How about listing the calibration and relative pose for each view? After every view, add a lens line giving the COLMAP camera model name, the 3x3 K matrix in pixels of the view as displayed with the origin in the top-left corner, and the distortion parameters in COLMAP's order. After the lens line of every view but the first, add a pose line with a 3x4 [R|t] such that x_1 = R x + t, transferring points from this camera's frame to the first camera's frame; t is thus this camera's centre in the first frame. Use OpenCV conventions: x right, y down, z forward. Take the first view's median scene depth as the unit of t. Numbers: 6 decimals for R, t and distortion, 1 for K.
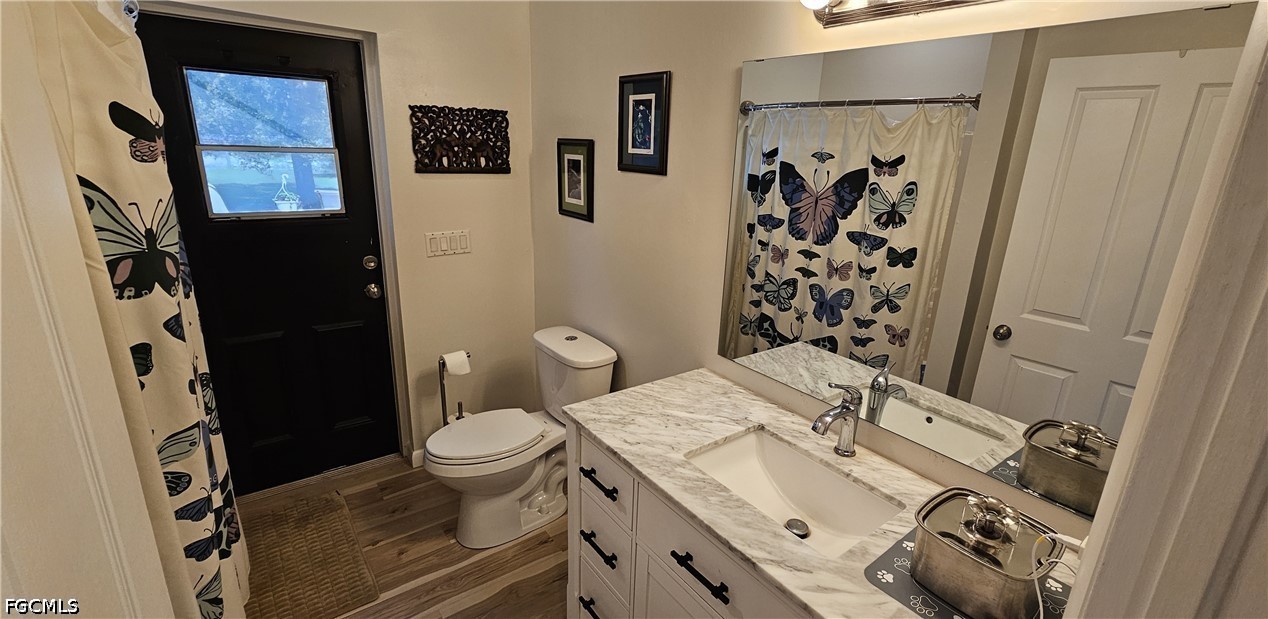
lens RADIAL K [[547.3, 0, 660.5], [0, 547.3, 307.7], [0, 0, 1]] dist [0.000090, -0.000057]
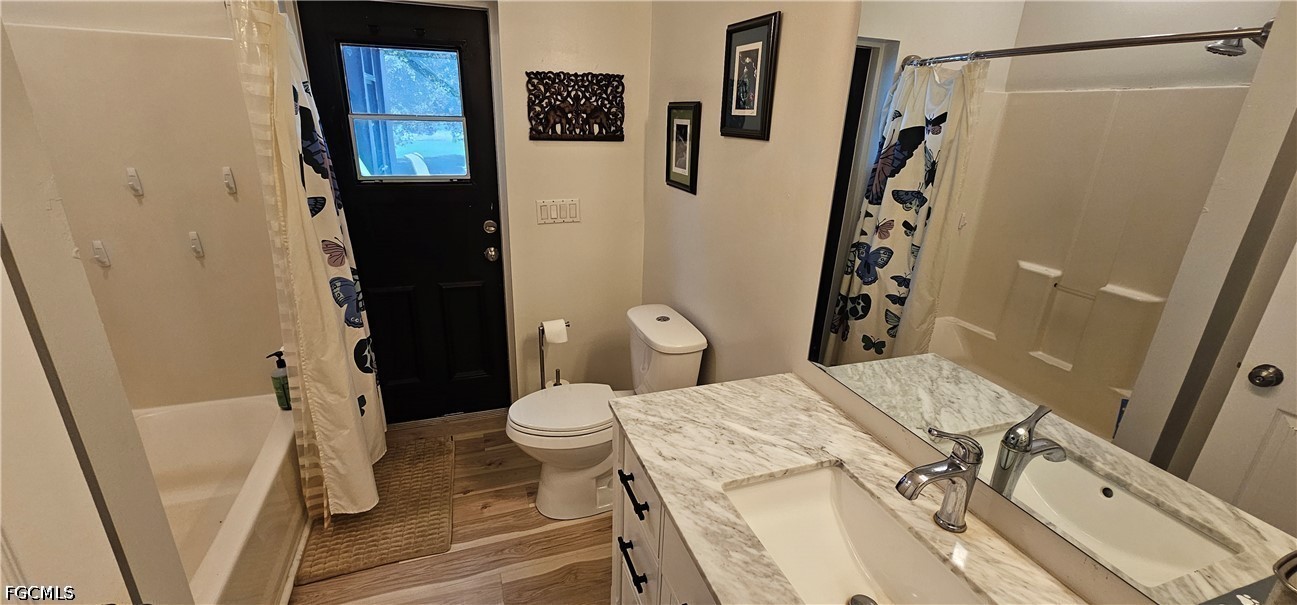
lens RADIAL K [[532.4, 0, 646.1], [0, 532.4, 300.9], [0, 0, 1]] dist [-0.002497, 0.000117]
pose [[0.945779, 0.092100, -0.311481, 0.090701], [-0.079692, 0.995443, 0.052360, -0.019856], [0.314884, -0.024699, 0.948809, 0.130838]]
